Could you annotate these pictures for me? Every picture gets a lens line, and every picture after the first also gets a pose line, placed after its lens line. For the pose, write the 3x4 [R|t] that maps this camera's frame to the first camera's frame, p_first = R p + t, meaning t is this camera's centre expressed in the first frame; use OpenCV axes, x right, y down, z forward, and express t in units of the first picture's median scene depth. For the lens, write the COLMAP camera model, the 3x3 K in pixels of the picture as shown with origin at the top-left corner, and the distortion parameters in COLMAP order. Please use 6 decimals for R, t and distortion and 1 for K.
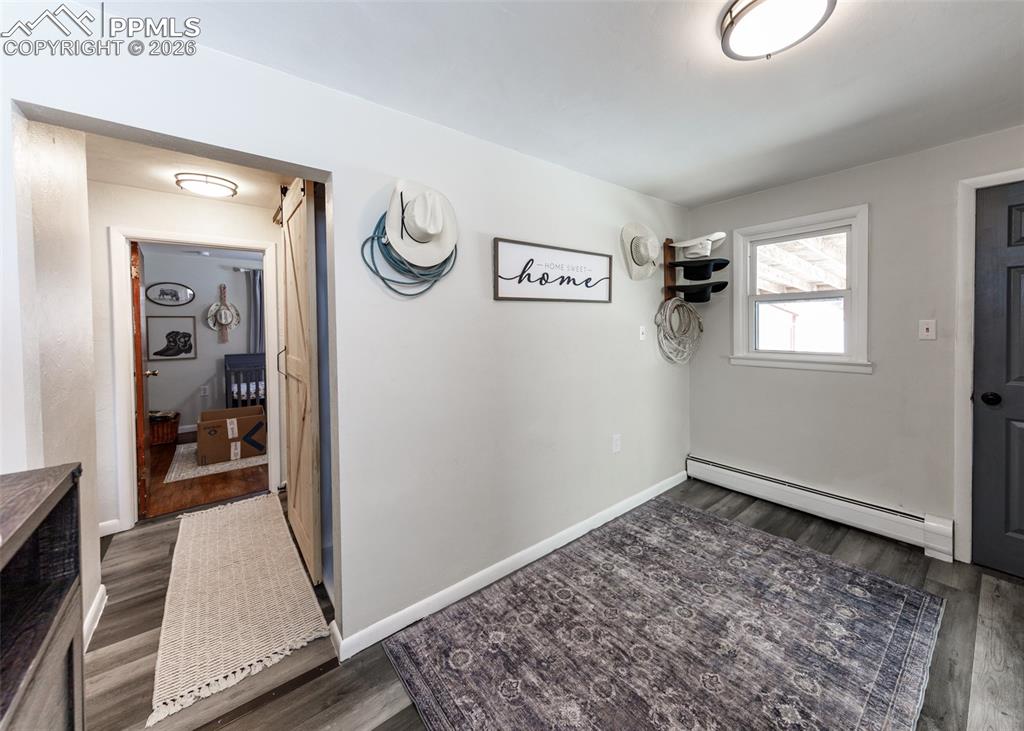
lens RADIAL K [[386.9, 0, 533.8], [0, 386.9, 338.3], [0, 0, 1]] dist [0.000927, -0.000173]
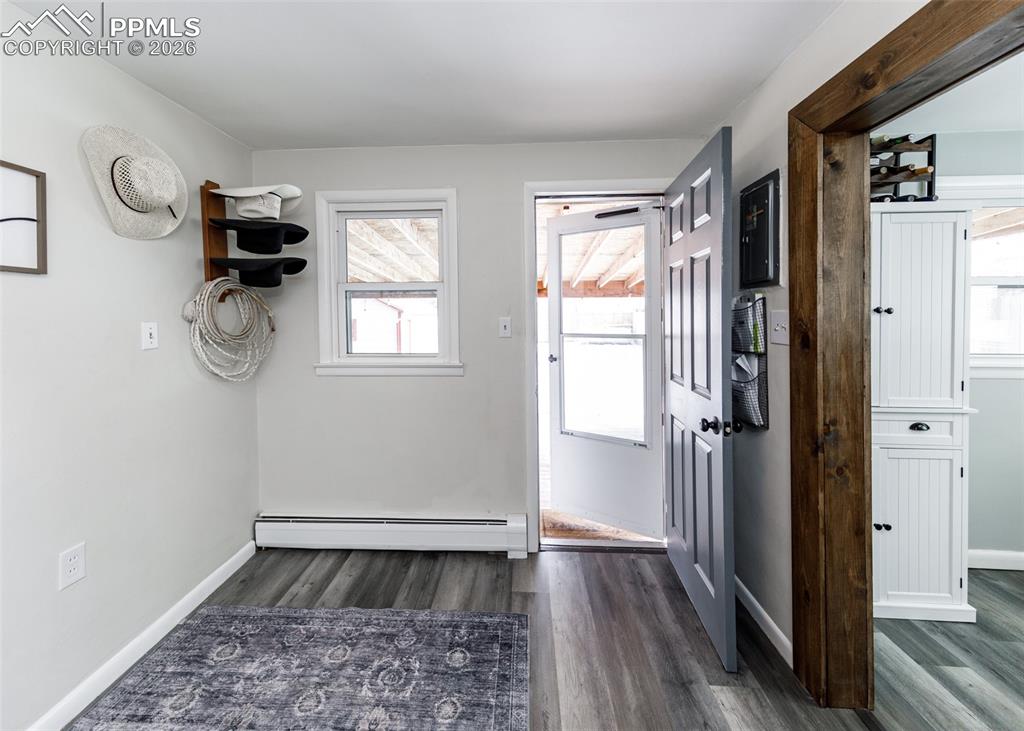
lens RADIAL K [[411.3, 0, 504.3], [0, 411.3, 323.3], [0, 0, 1]] dist [0.005569, -0.000253]
pose [[0.670678, -0.001342, 0.741748, 0.229472], [0.021845, 0.999600, -0.017944, -0.011968], [-0.741427, 0.028238, 0.670439, 0.287410]]
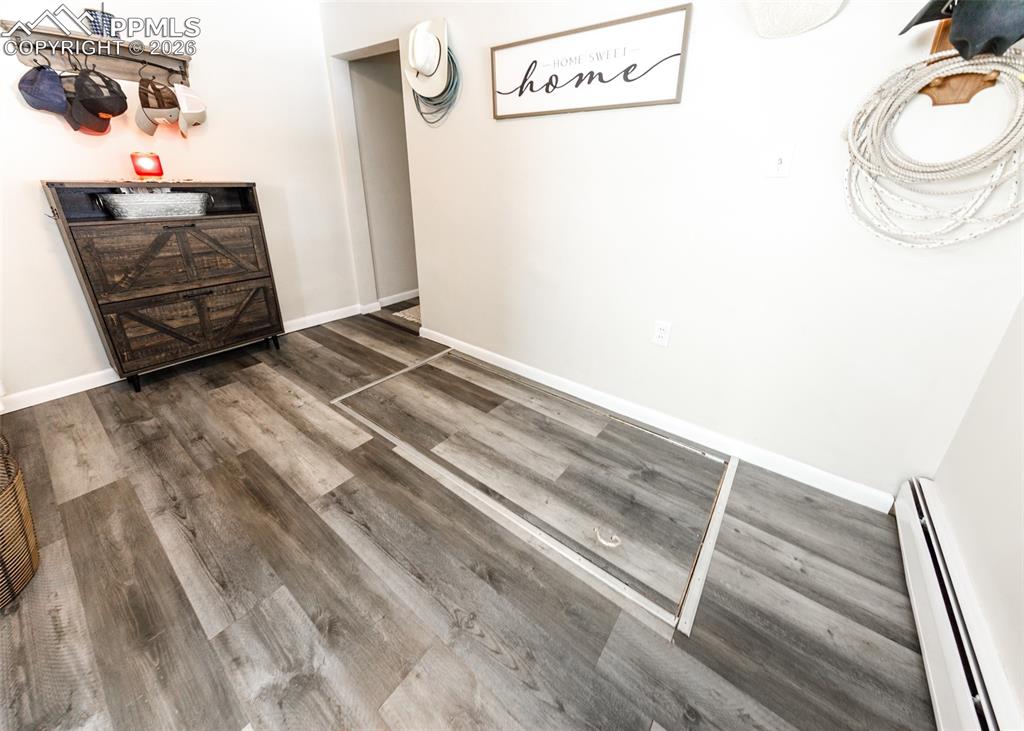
lens RADIAL K [[371.5, 0, 513.5], [0, 371.5, 301.3], [0, 0, 1]] dist [0.000294, 0.000000]
pose [[0.245839, 0.348804, -0.904378, 0.869764], [-0.046655, 0.936188, 0.348390, 0.005558], [0.968187, -0.043454, 0.246425, 0.712008]]
